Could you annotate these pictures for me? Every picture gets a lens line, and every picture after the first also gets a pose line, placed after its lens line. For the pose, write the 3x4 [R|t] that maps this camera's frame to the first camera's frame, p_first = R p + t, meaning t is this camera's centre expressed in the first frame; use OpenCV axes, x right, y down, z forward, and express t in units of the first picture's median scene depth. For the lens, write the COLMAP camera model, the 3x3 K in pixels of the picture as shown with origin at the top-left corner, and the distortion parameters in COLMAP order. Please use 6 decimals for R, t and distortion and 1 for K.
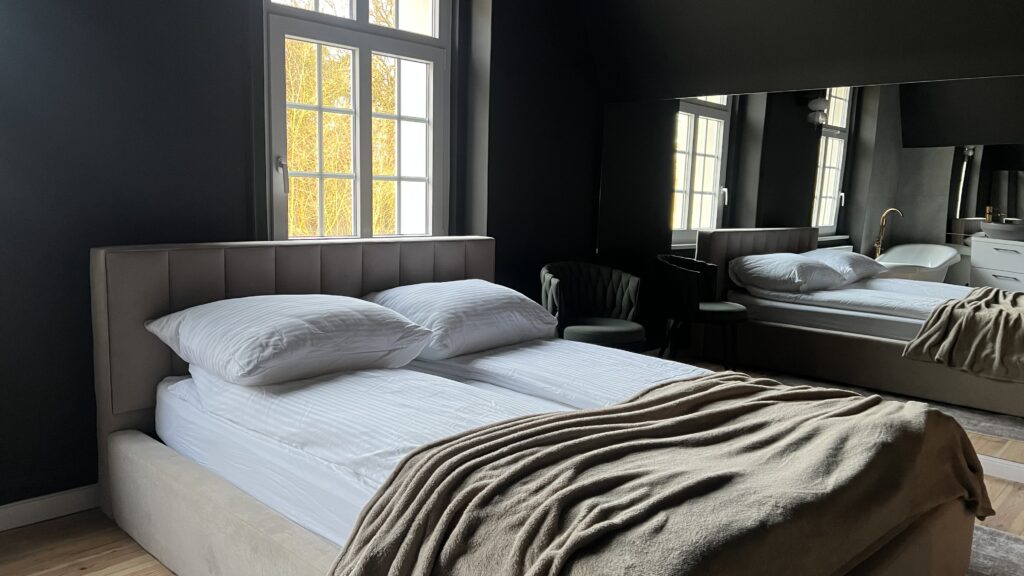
lens RADIAL K [[764.4, 0, 504.6], [0, 764.4, 290.4], [0, 0, 1]] dist [0.070477, -0.073208]
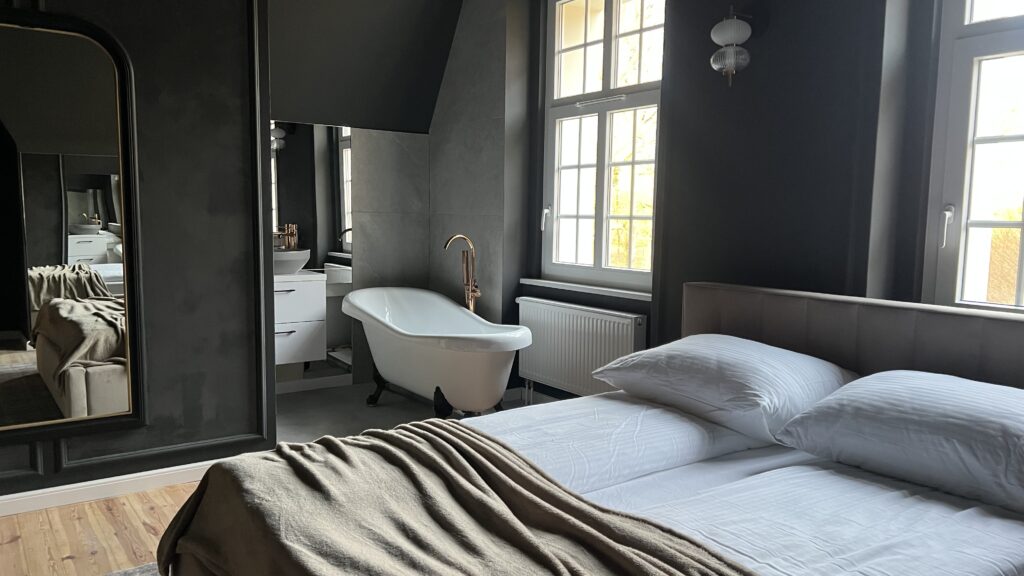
lens RADIAL K [[764.4, 0, 500.8], [0, 764.4, 294.1], [0, 0, 1]] dist [0.070477, -0.073208]
pose [[-0.203378, 0.075030, -0.976221, 0.841777], [-0.144732, 0.983802, 0.105765, -0.124684], [0.968344, 0.162800, -0.189225, 0.911516]]
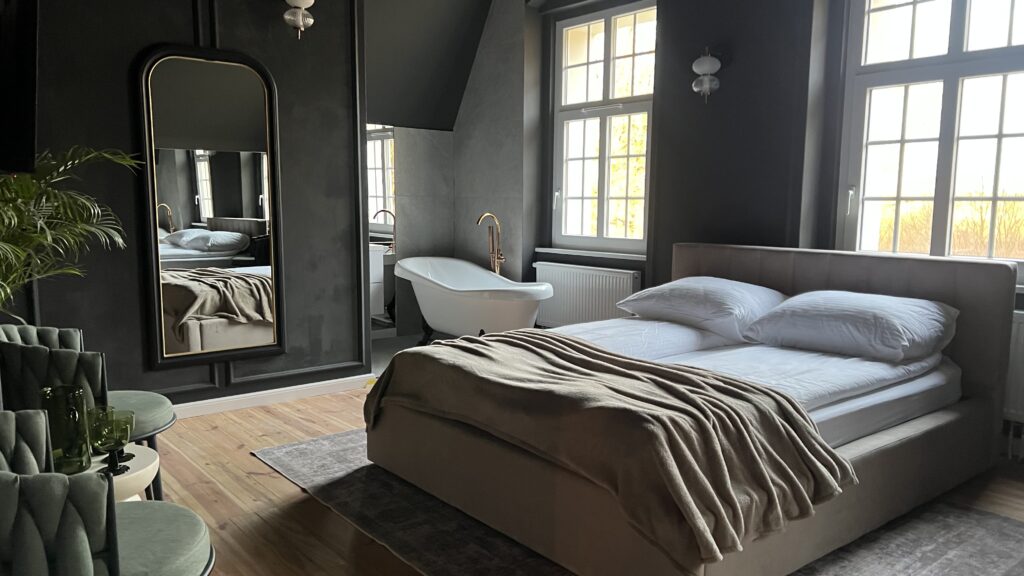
lens RADIAL K [[764.4, 0, 510.0], [0, 764.4, 300.7], [0, 0, 1]] dist [0.070477, -0.073208]
pose [[-0.124569, 0.103136, -0.986836, 1.369161], [-0.138037, 0.983110, 0.120171, -0.082517], [0.982562, 0.151190, -0.108228, 0.798219]]
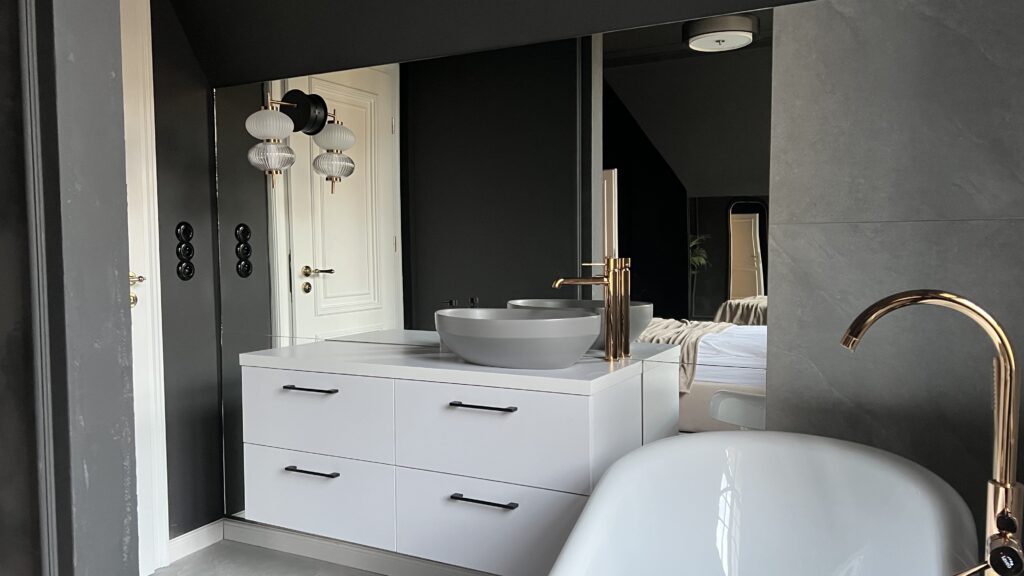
lens RADIAL K [[764.4, 0, 511.3], [0, 764.4, 290.8], [0, 0, 1]] dist [0.070477, -0.073208]
pose [[-0.963859, -0.001639, -0.266407, -0.605725], [-0.048263, 0.984509, 0.168558, -0.120325], [0.262004, 0.175324, -0.949008, 0.806892]]
